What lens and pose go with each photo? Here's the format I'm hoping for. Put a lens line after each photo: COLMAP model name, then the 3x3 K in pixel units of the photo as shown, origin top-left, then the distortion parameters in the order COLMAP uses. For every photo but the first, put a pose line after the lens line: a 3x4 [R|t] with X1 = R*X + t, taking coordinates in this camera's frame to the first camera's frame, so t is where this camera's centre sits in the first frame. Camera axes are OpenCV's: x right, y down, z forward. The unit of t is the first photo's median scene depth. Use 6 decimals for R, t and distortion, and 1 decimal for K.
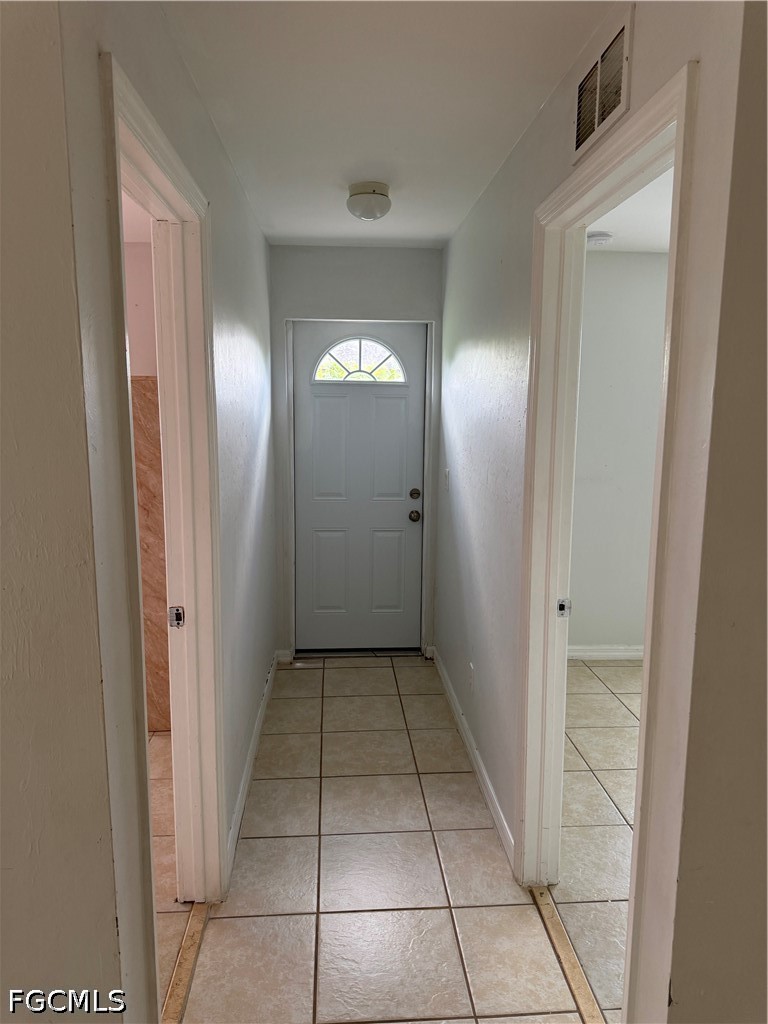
lens RADIAL K [[727.4, 0, 384.0], [0, 727.4, 512.0], [0, 0, 1]] dist [0.046602, -0.066166]
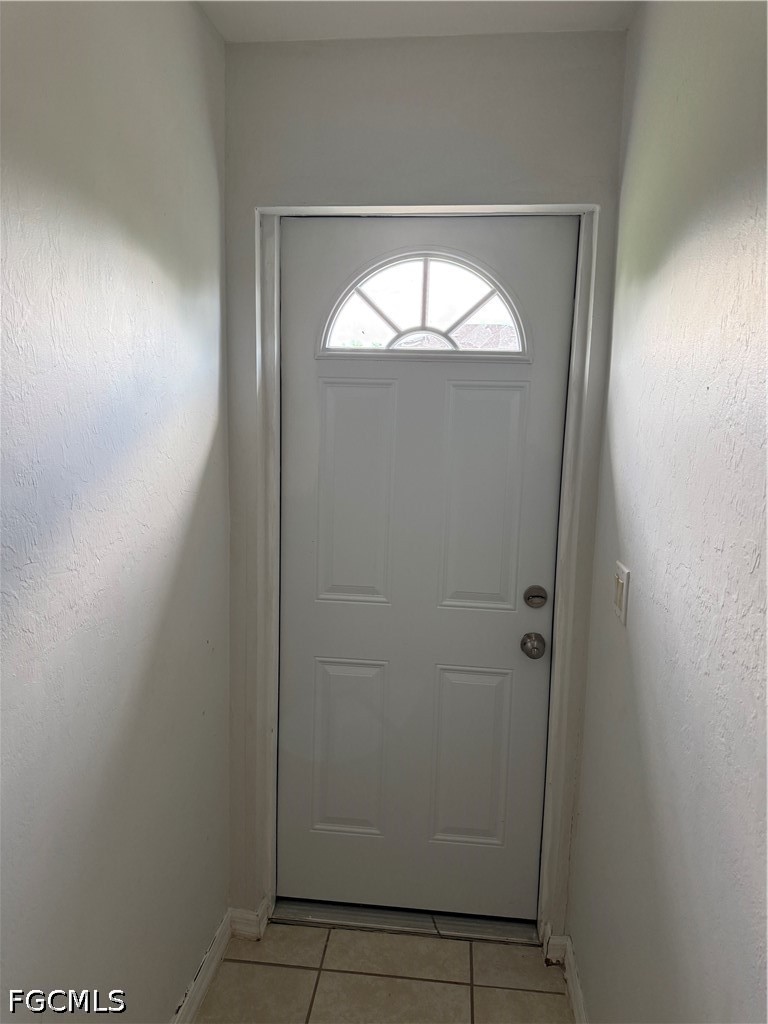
lens RADIAL K [[727.4, 0, 384.0], [0, 727.4, 512.0], [0, 0, 1]] dist [0.046602, -0.066166]
pose [[0.986941, 0.037094, -0.156753, 0.018766], [-0.041126, 0.998899, -0.022554, -0.066117], [0.155744, 0.028706, 0.987380, 0.542598]]
